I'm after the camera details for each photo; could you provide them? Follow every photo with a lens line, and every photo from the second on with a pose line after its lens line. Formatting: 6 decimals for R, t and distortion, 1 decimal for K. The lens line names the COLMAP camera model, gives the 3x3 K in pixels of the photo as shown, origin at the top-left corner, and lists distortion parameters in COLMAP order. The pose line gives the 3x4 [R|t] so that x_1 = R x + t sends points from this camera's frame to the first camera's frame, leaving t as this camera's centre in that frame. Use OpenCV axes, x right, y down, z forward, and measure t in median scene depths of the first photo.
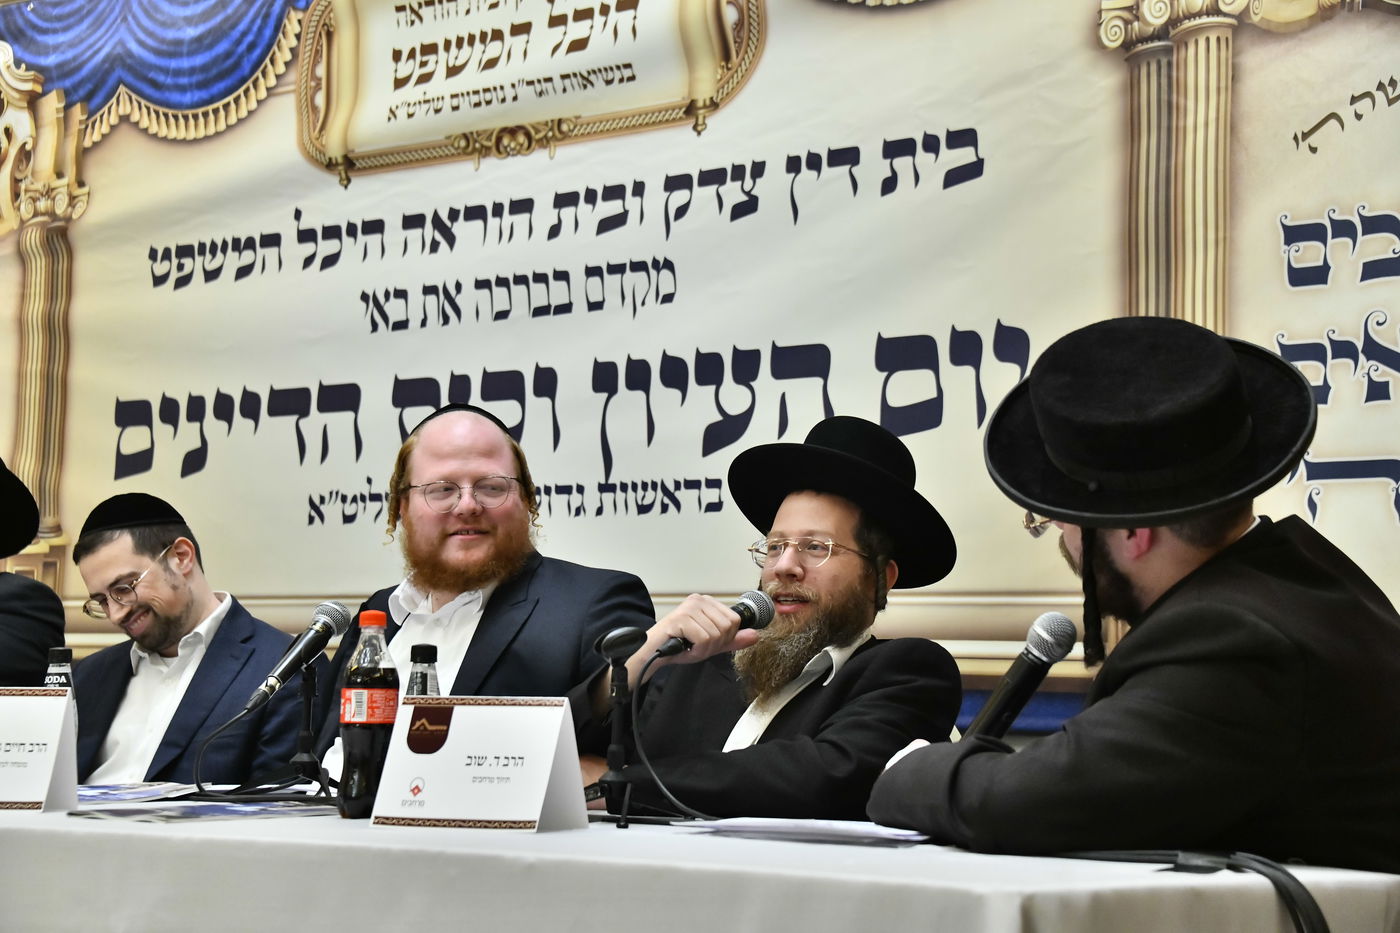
lens RADIAL K [[2536.7, 0, 699.8], [0, 2536.7, 482.4], [0, 0, 1]] dist [0.378963, 0.875165]
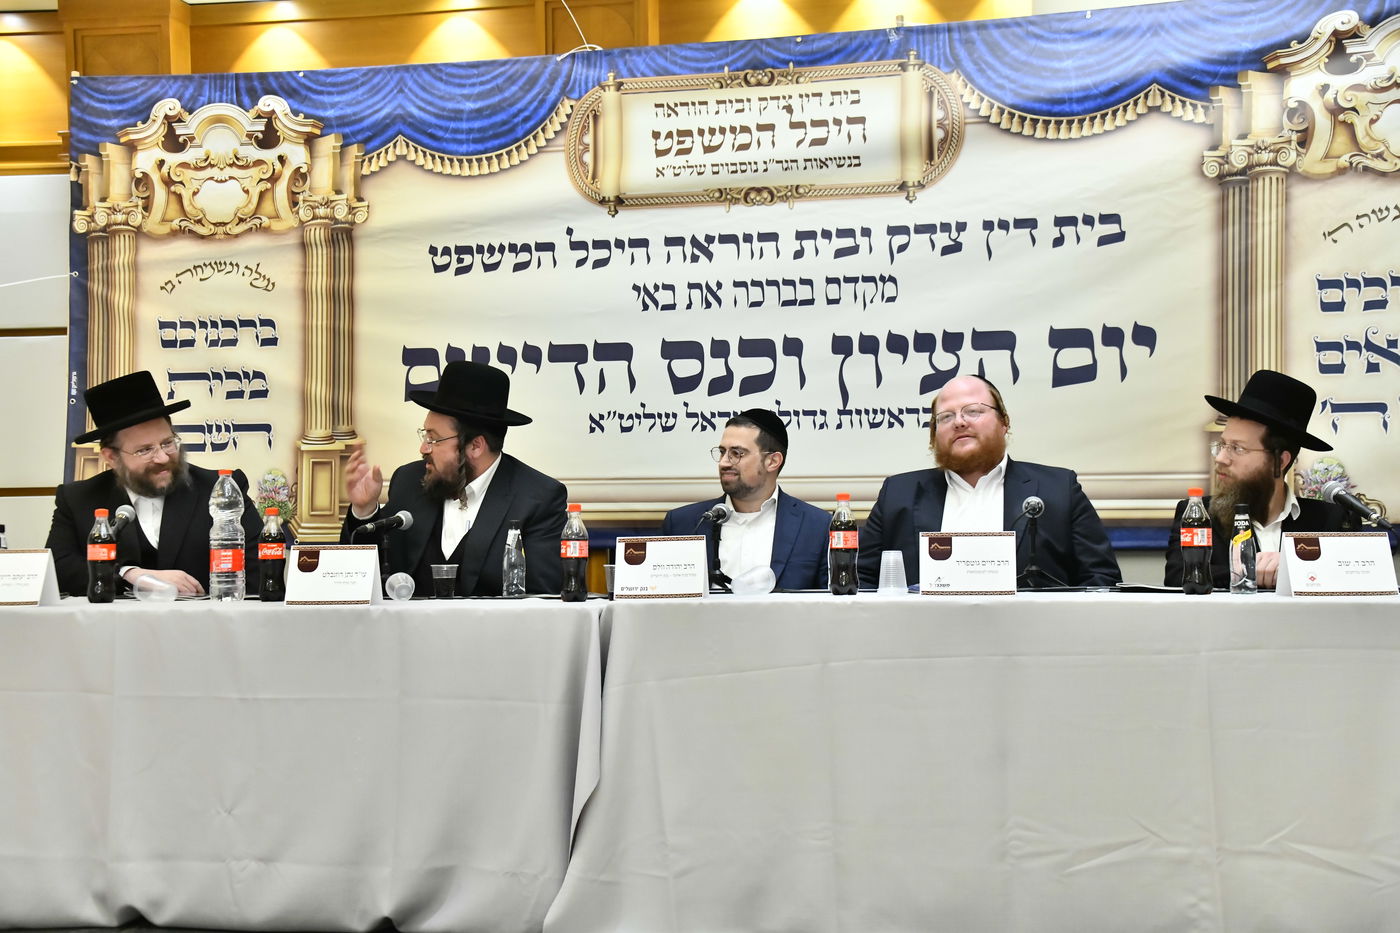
lens RADIAL K [[1898.2, 0, 700.5], [0, 1898.2, 487.5], [0, 0, 1]] dist [0.135070, 0.460938]
pose [[0.902241, -0.015253, 0.430962, -0.621578], [-0.009656, 0.998409, 0.055553, -0.015875], [-0.431124, -0.054283, 0.900658, -0.076976]]
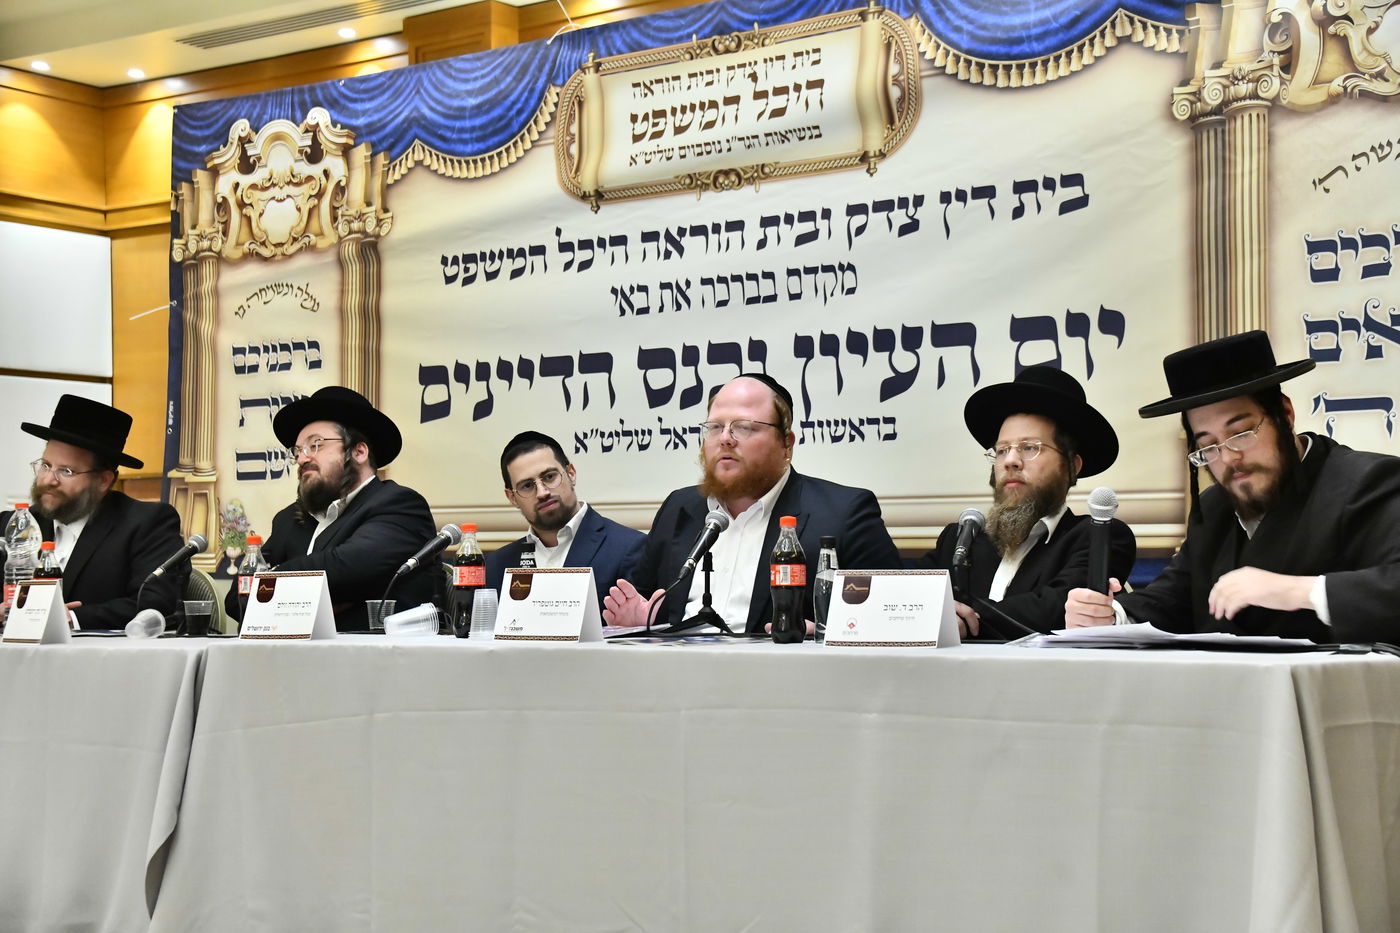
lens RADIAL K [[2163.7, 0, 698.1], [0, 2163.7, 486.9], [0, 0, 1]] dist [0.230855, 0.615362]
pose [[0.999146, -0.024702, 0.033130, -0.131532], [0.023202, 0.998721, 0.044919, -0.017898], [-0.034197, -0.044112, 0.998441, -0.204578]]
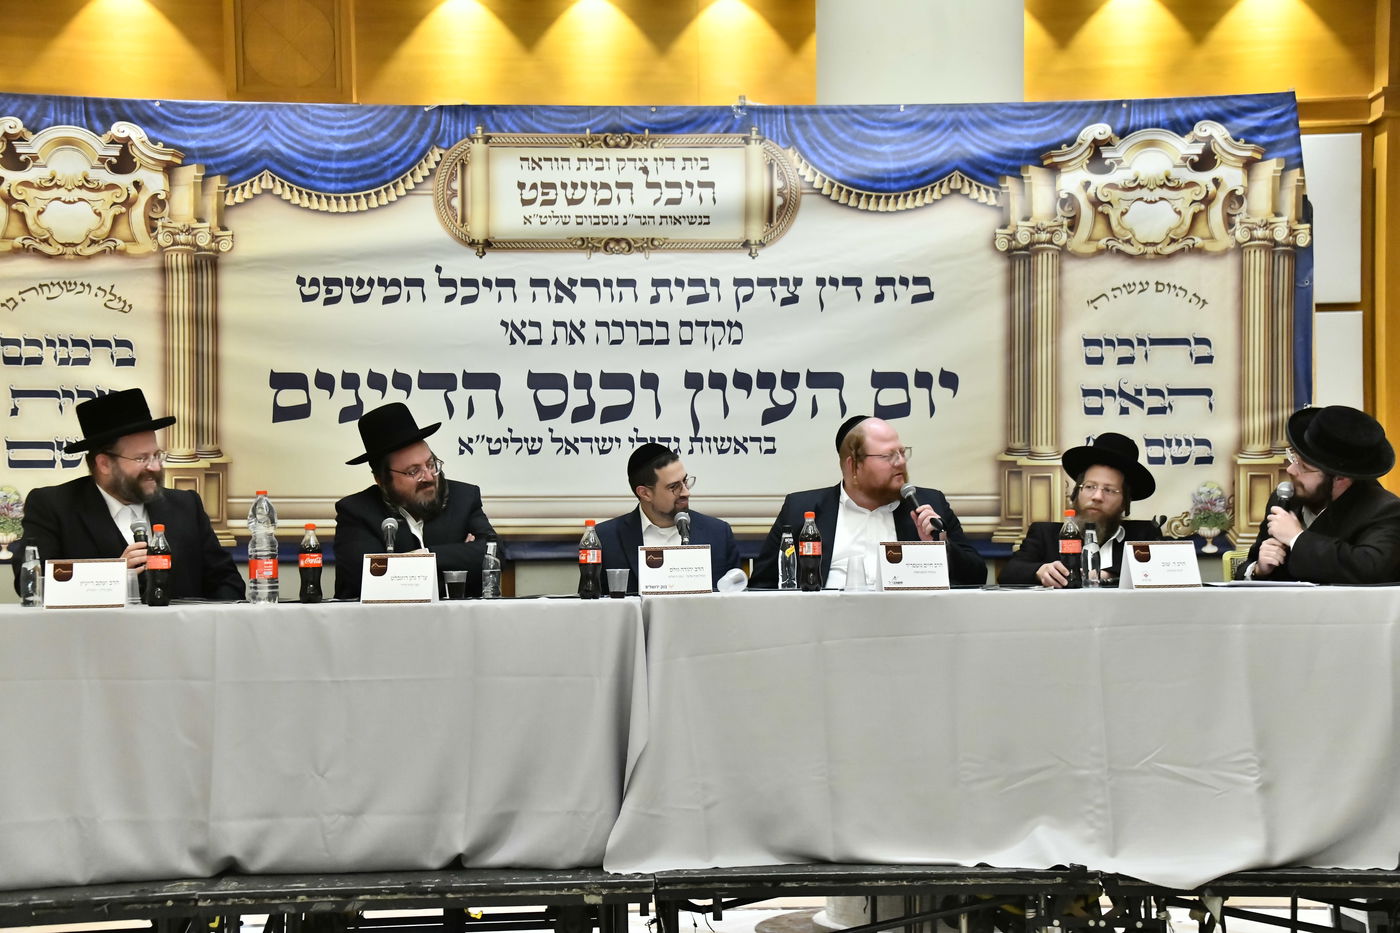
lens RADIAL K [[2484.6, 0, 702.7], [0, 2484.6, 487.7], [0, 0, 1]] dist [0.336969, 0.962262]
pose [[0.739698, -0.009510, 0.672872, -1.208813], [-0.029342, 0.998493, 0.046368, -0.045422], [-0.672299, -0.054042, 0.738304, -0.352672]]
